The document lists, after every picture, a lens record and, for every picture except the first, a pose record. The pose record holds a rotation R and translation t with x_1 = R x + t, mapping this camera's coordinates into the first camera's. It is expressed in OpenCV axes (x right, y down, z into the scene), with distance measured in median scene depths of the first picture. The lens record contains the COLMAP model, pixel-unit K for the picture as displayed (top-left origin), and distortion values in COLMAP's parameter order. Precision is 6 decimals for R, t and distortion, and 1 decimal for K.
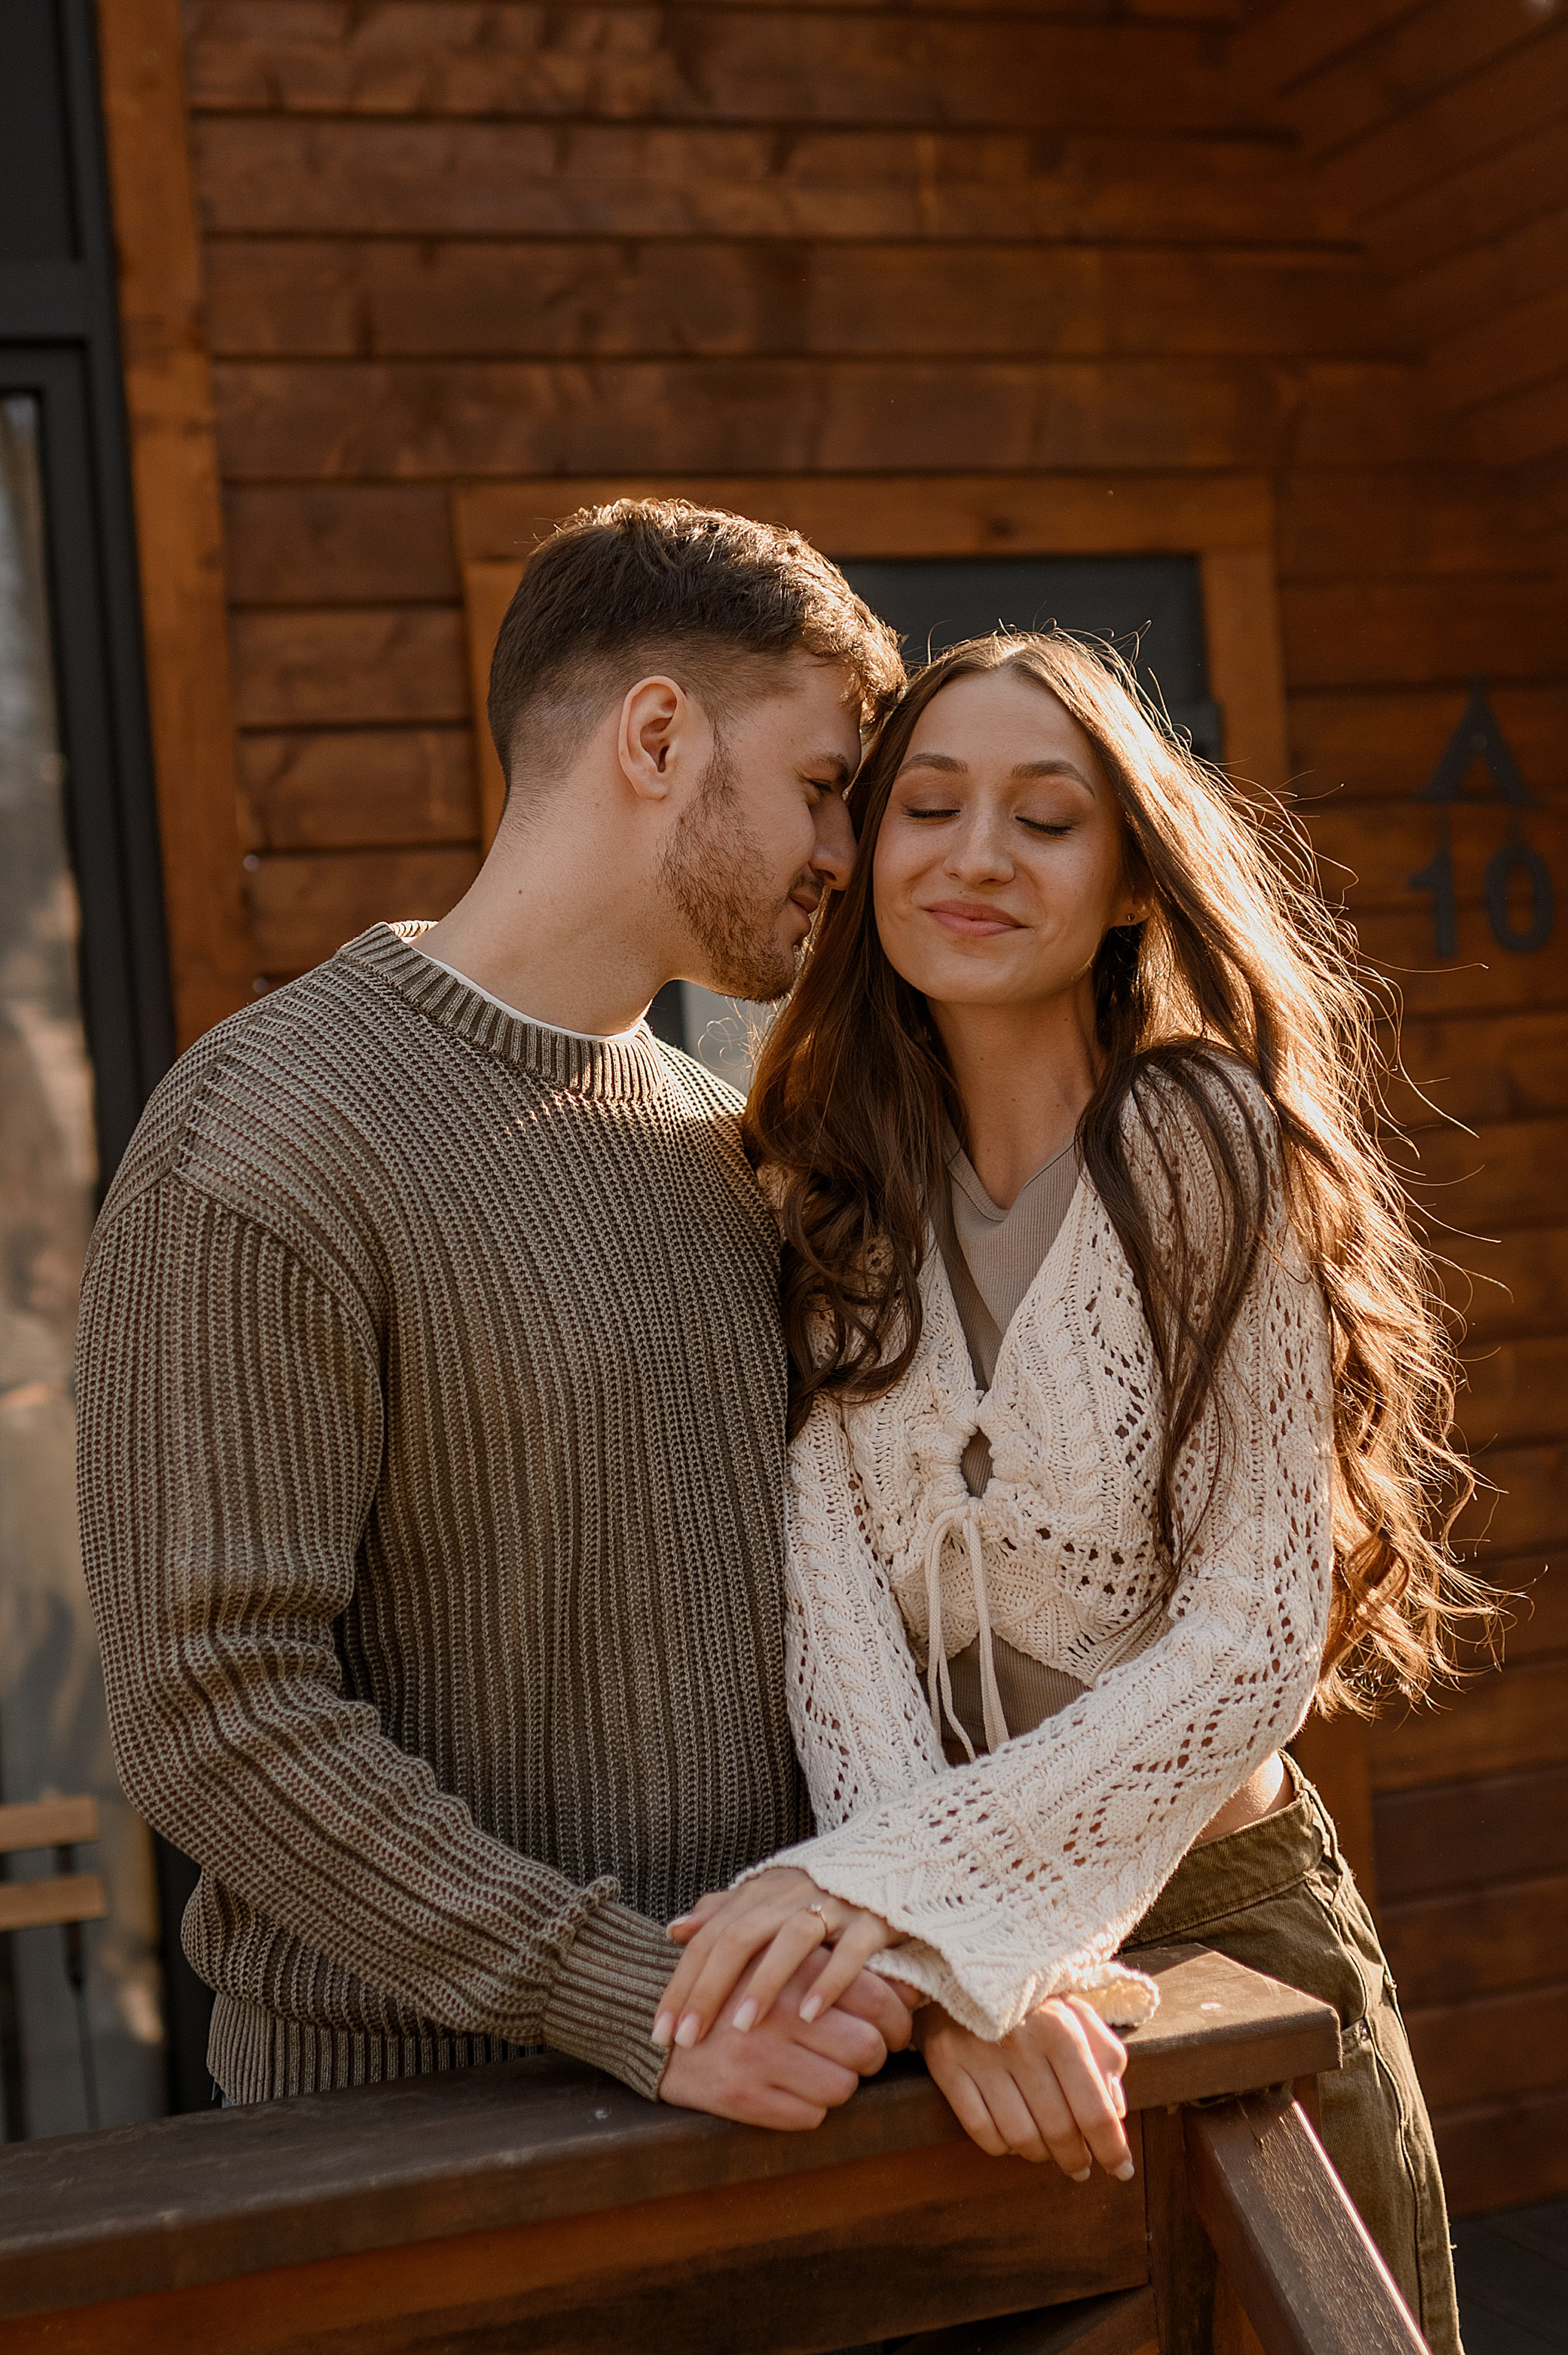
lens RADIAL K [[3609.1, 0, 784.0], [0, 3609.1, 1177.5], [0, 0, 1]] dist [-0.025422, -0.003026]
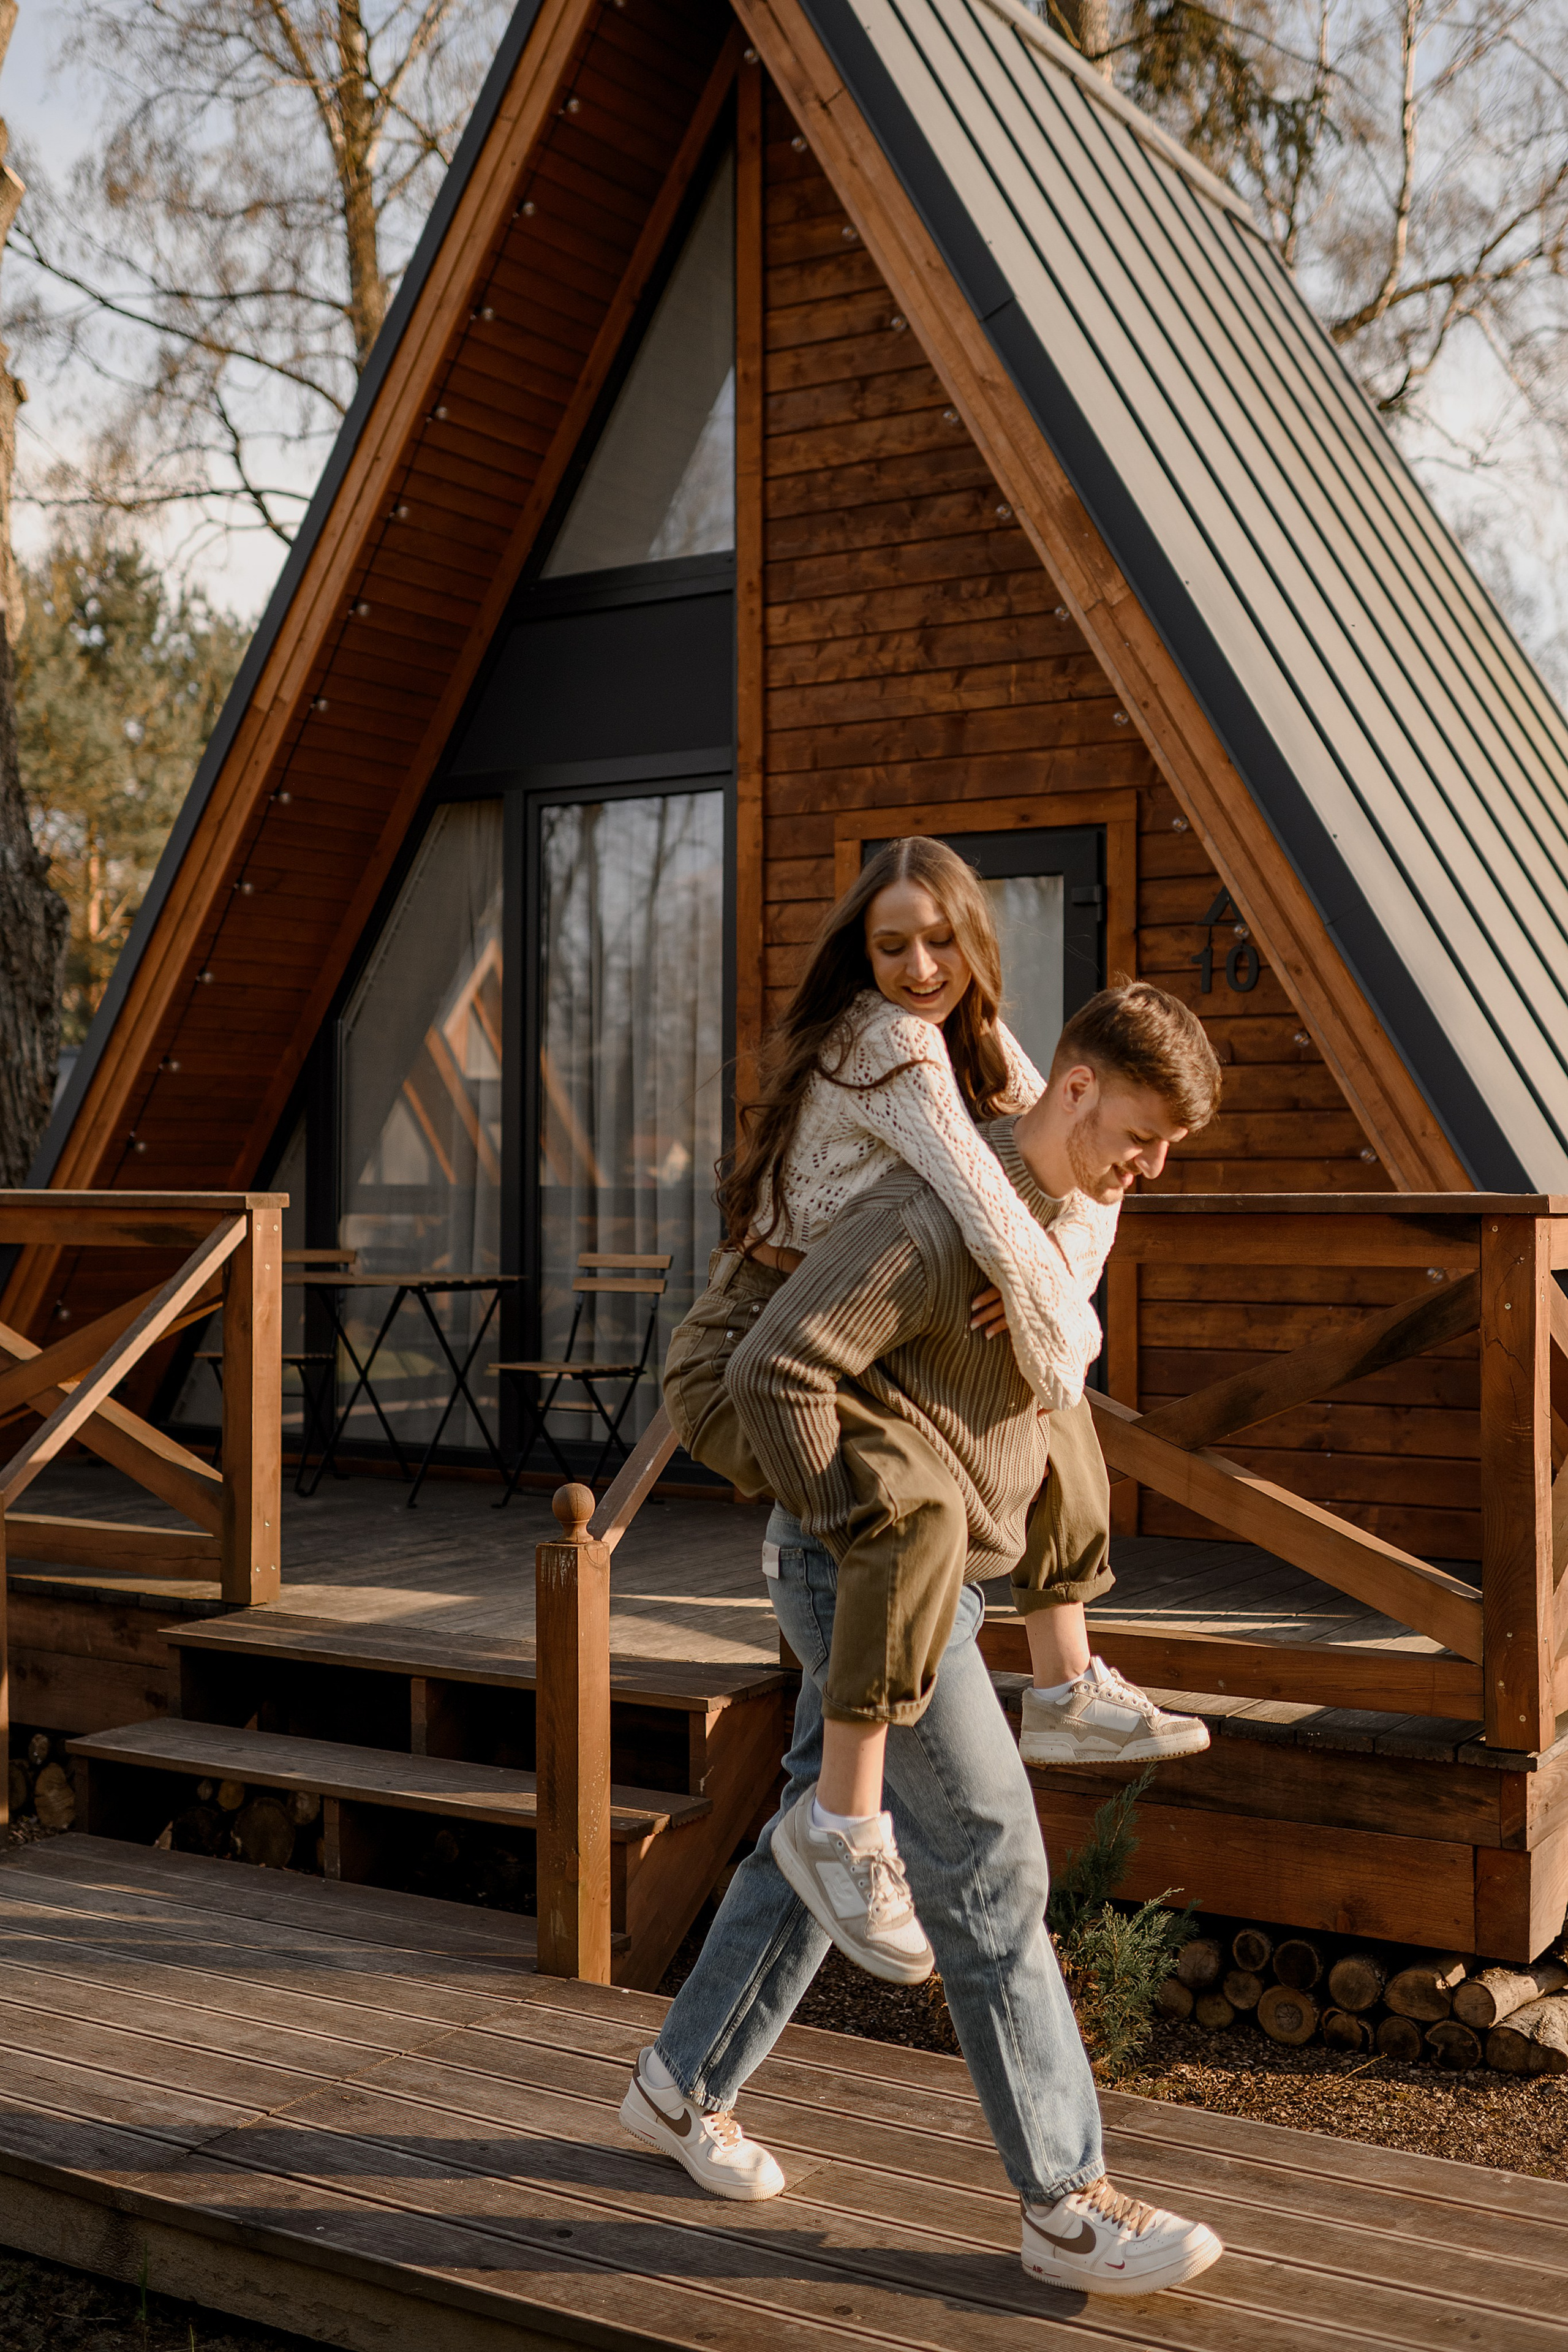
lens RADIAL K [[2533.0, 0, 795.8], [0, 2533.0, 1100.2], [0, 0, 1]] dist [-0.011147, 0.025752]
pose [[0.618347, 0.054160, -0.784037, 1.439548], [-0.070659, 0.997414, 0.013173, 0.005571], [0.782722, 0.047254, 0.620574, -0.229264]]
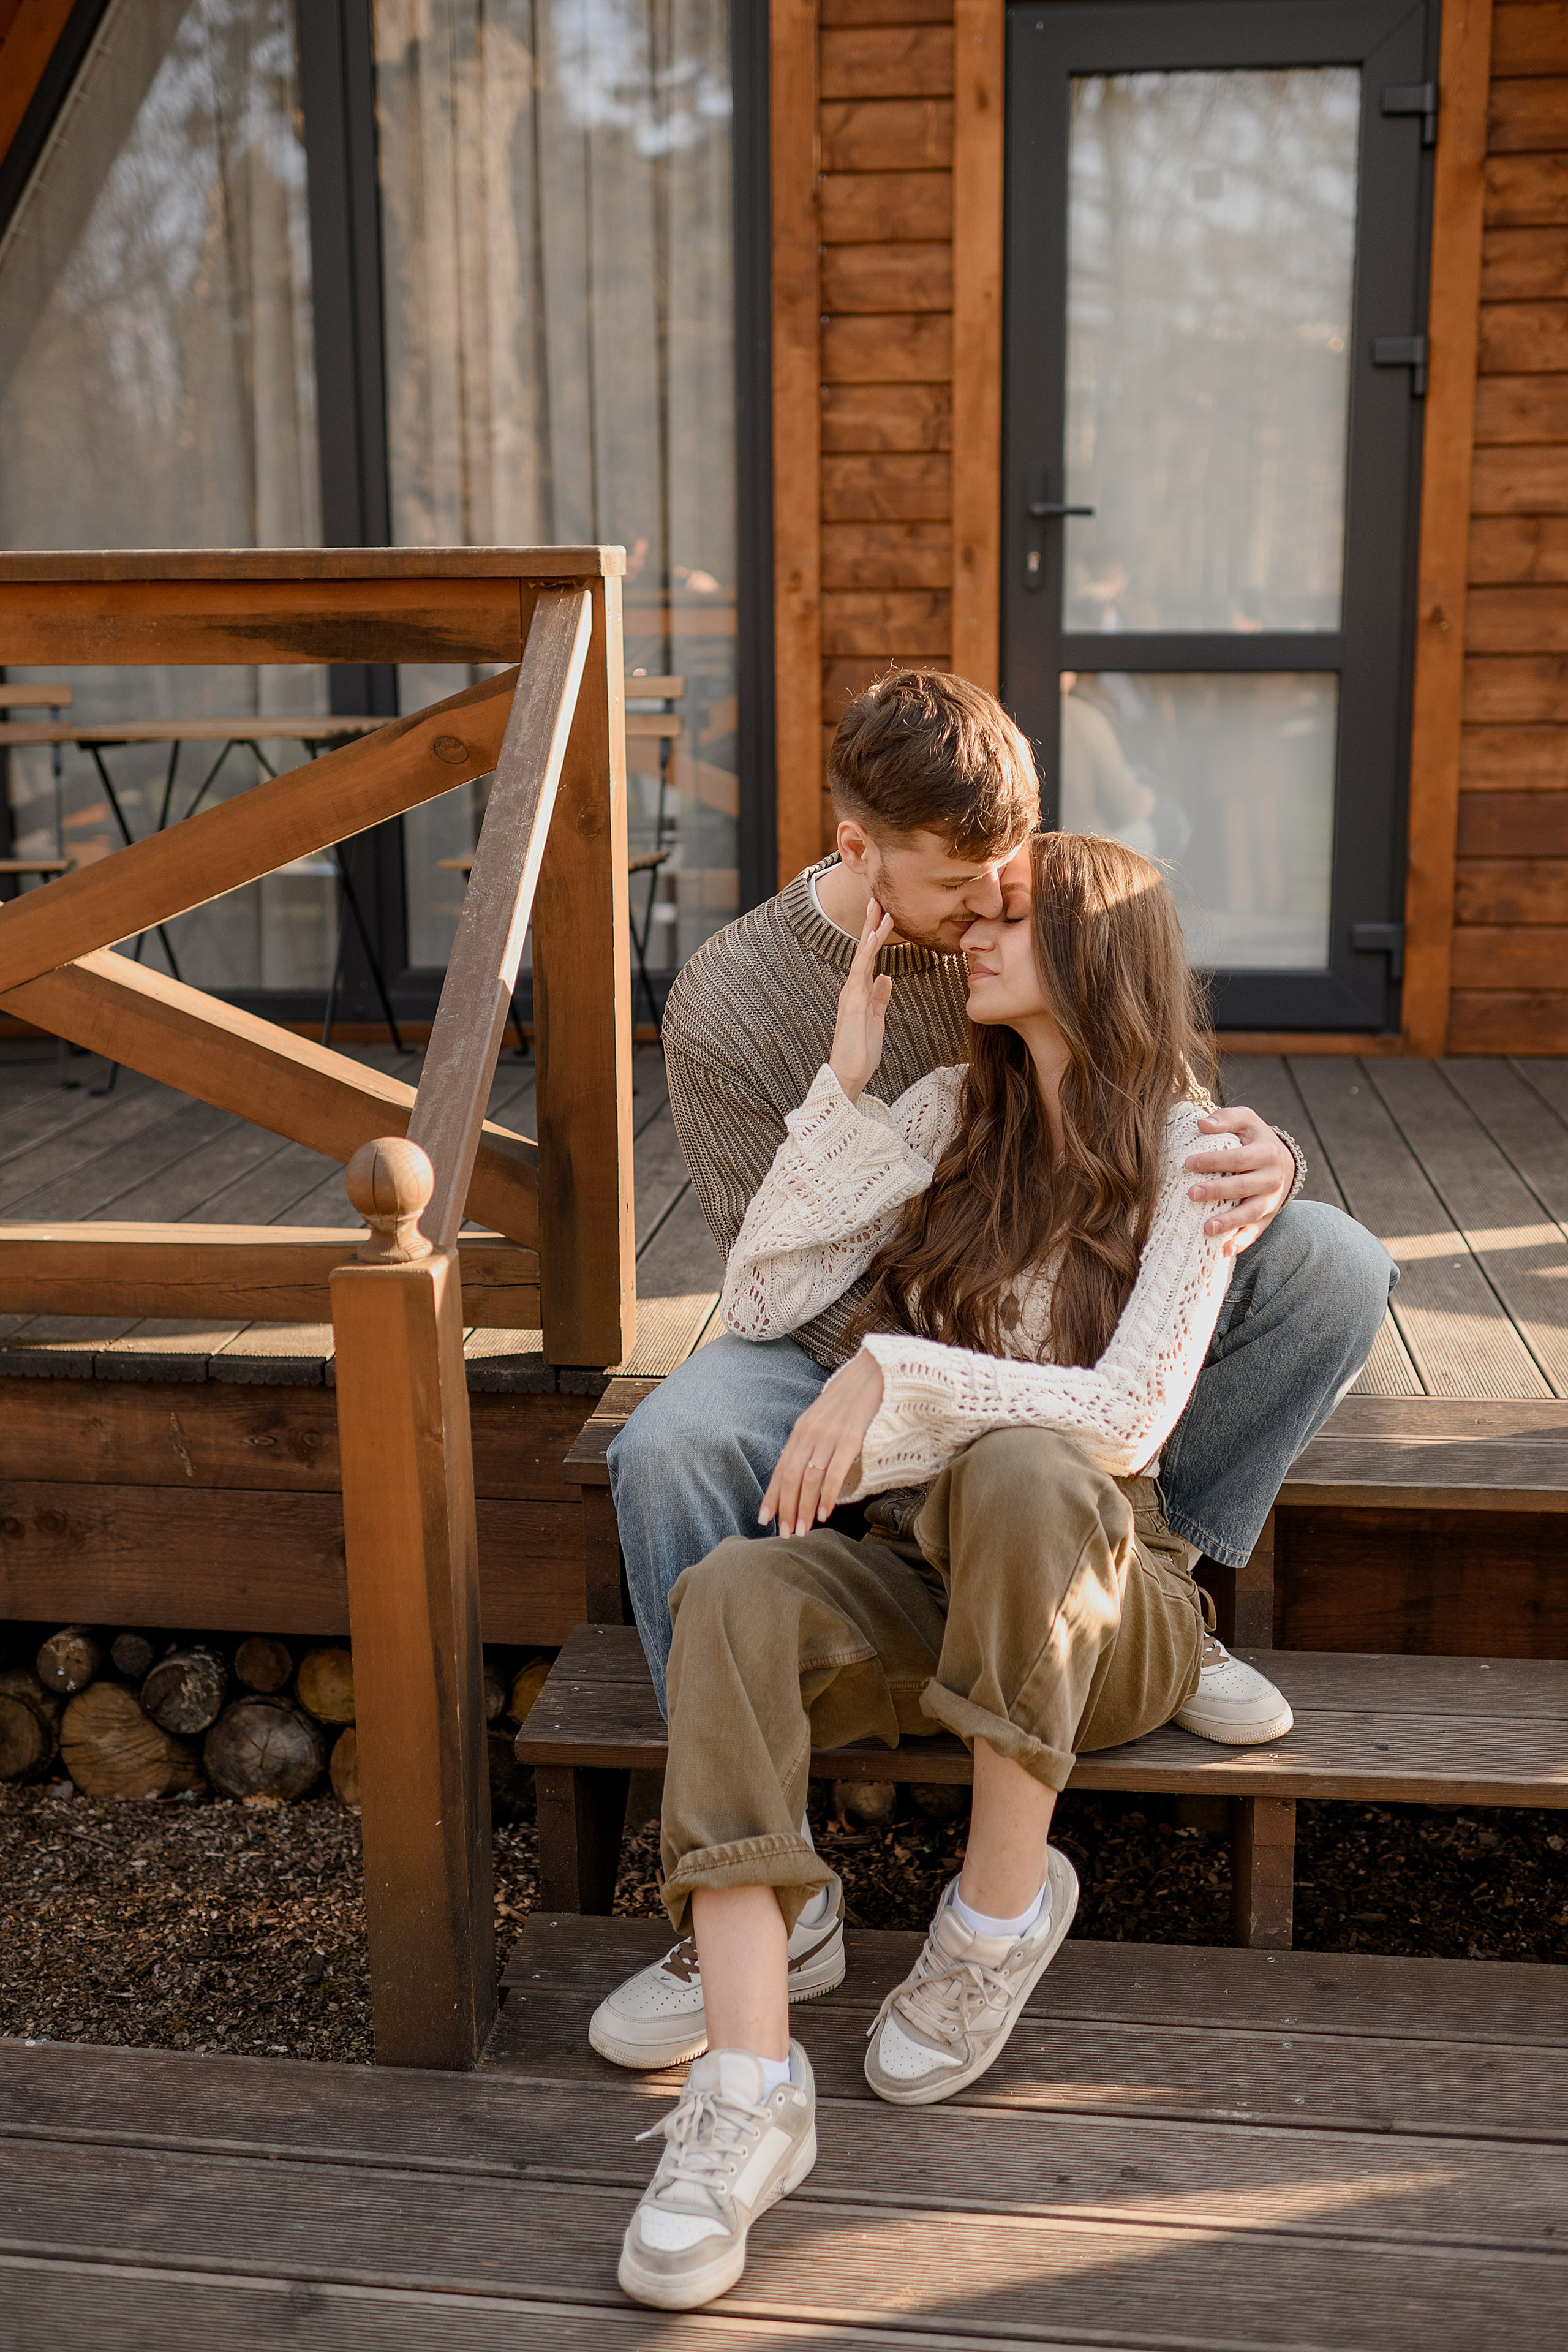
lens RADIAL K [[2466.1, 0, 782.8], [0, 2466.1, 1102.1], [0, 0, 1]] dist [-0.000272, 0.015011]
pose [[0.885284, 0.157913, -0.437420, 0.442385], [-0.071159, 0.975505, 0.208150, 0.107340], [0.459575, -0.153145, 0.874836, -0.160259]]
